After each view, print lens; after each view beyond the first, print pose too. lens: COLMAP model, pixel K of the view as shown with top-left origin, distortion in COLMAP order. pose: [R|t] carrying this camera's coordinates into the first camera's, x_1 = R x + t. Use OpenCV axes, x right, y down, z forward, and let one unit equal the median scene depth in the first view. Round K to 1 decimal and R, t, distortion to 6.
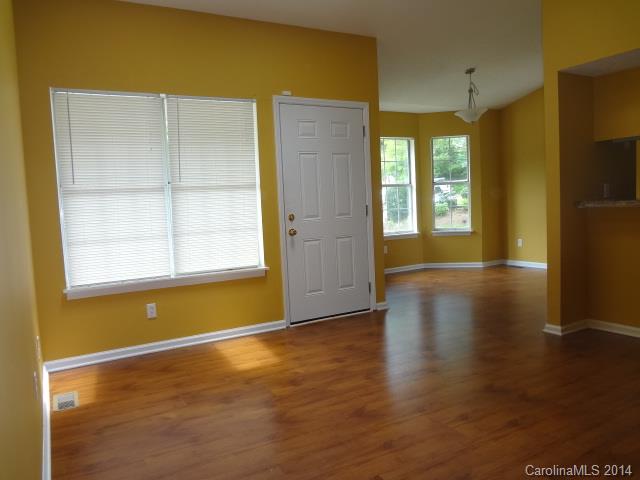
lens RADIAL K [[475.1, 0, 319.0], [0, 475.1, 240.6], [0, 0, 1]] dist [-0.044063, 0.001310]
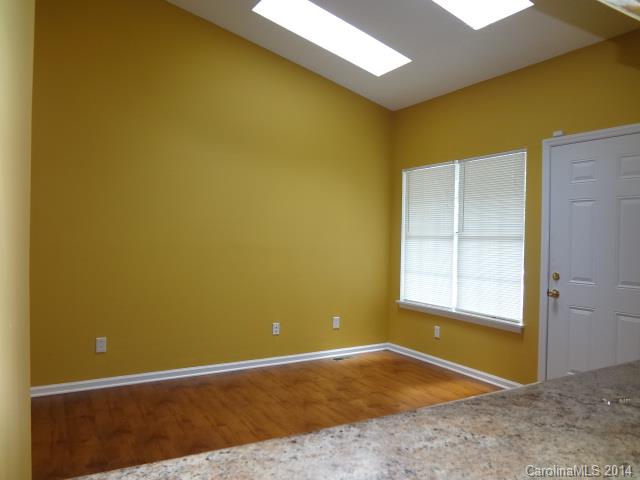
lens RADIAL K [[475.1, 0, 318.7], [0, 475.1, 238.9], [0, 0, 1]] dist [-0.044063, 0.001310]
pose [[0.008262, 0.054167, -0.998498, 0.778243], [-0.096580, 0.993907, 0.053118, -0.119089], [0.995291, 0.095996, 0.013443, 0.553928]]
